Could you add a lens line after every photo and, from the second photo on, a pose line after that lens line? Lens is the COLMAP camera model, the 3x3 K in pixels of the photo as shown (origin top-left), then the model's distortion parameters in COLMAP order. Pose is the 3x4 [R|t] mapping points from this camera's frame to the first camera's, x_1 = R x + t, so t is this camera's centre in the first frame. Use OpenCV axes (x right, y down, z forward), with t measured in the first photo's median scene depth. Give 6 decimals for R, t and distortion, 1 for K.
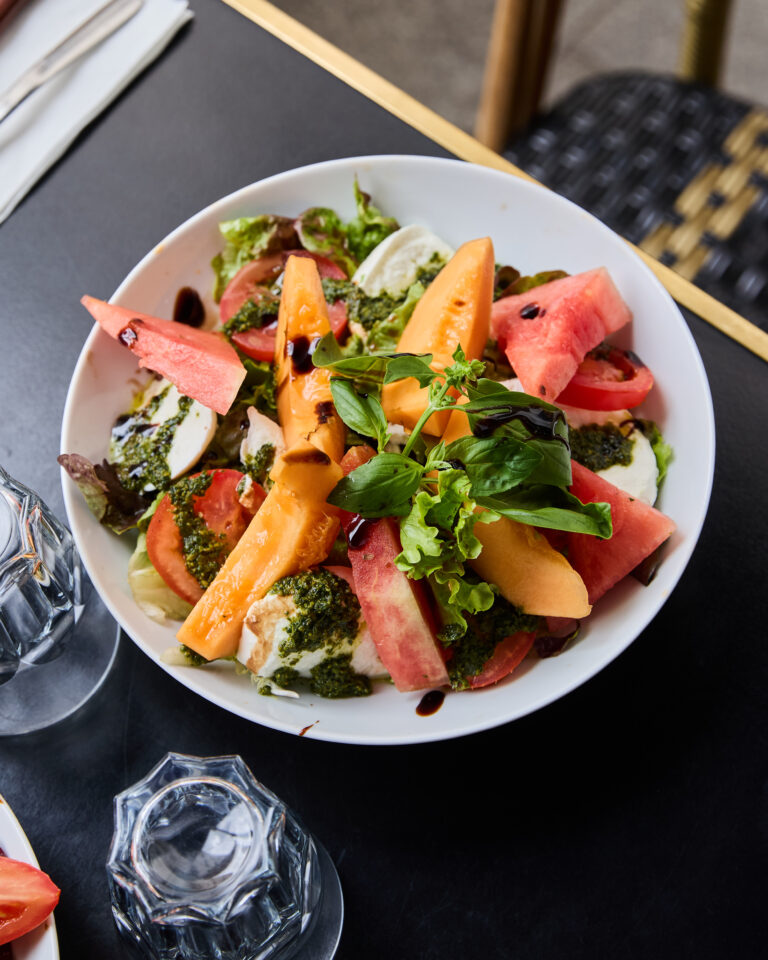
lens RADIAL K [[2408.9, 0, 384.0], [0, 2408.9, 480.0], [0, 0, 1]] dist [-0.114068, -0.184963]
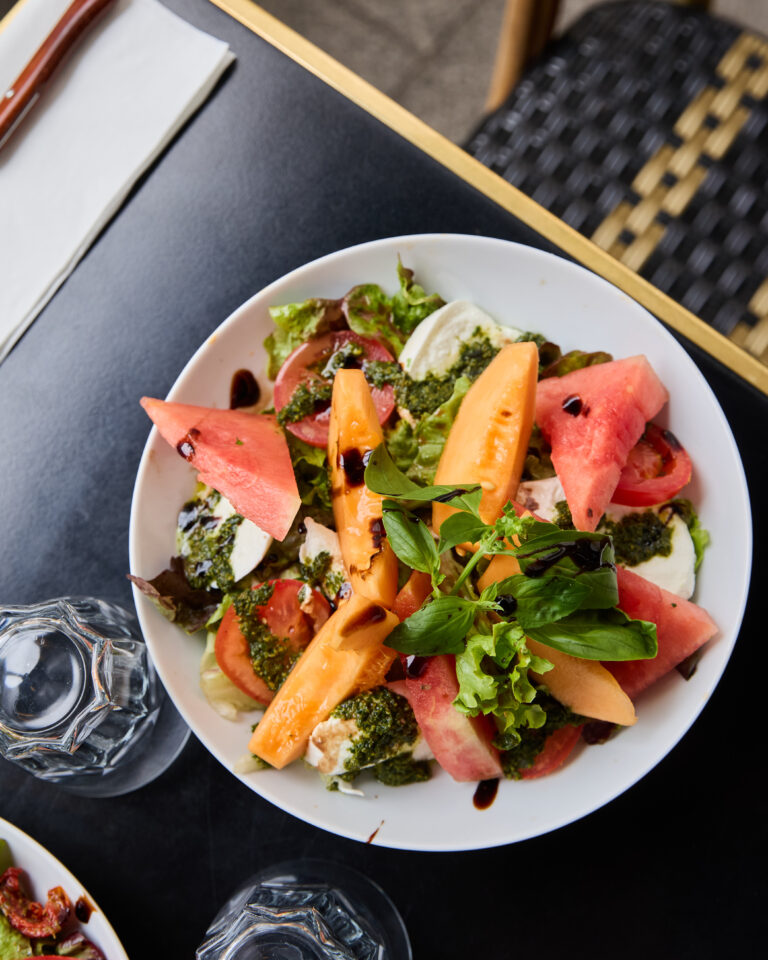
lens RADIAL K [[1653.8, 0, 384.0], [0, 1653.8, 480.0], [0, 0, 1]] dist [-0.142318, -0.001609]
pose [[0.999226, -0.031107, -0.024061, -0.004277], [0.036043, 0.969142, 0.243853, -0.219566], [0.015733, -0.244532, 0.969514, 0.310417]]
